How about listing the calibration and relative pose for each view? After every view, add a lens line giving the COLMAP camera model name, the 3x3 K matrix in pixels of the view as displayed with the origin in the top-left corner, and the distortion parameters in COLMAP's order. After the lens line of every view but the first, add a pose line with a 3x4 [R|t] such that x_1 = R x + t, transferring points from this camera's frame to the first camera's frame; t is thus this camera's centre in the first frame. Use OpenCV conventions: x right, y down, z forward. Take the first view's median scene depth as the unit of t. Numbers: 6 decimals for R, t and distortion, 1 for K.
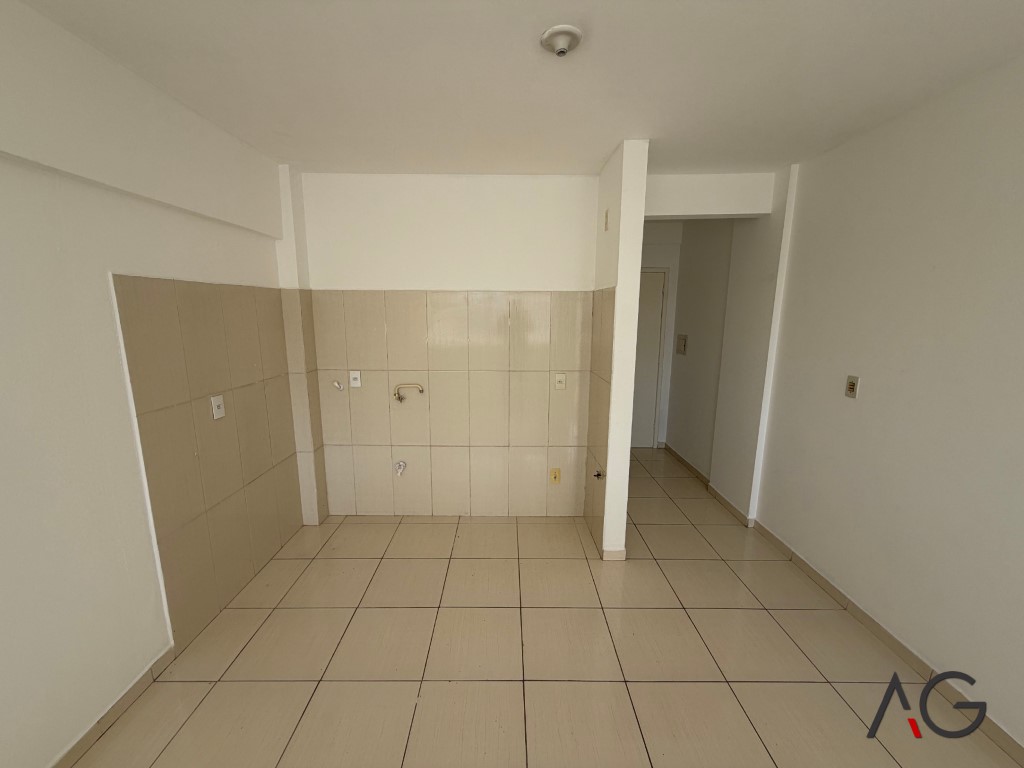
lens RADIAL K [[408.4, 0, 509.4], [0, 408.4, 383.9], [0, 0, 1]] dist [0.001549, -0.000677]
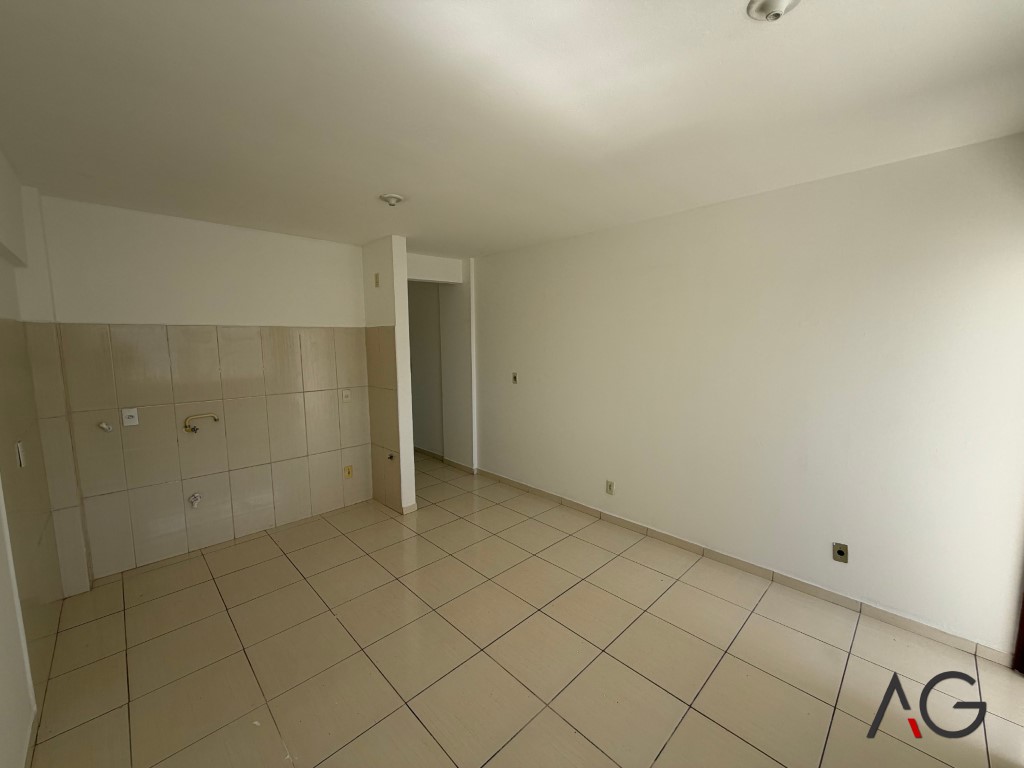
lens RADIAL K [[408.4, 0, 516.2], [0, 408.4, 390.8], [0, 0, 1]] dist [0.001549, -0.000677]
pose [[0.707934, -0.100060, 0.699155, -0.412480], [0.137011, 0.990565, 0.003034, 0.048380], [-0.692861, 0.093644, 0.714964, -0.307736]]
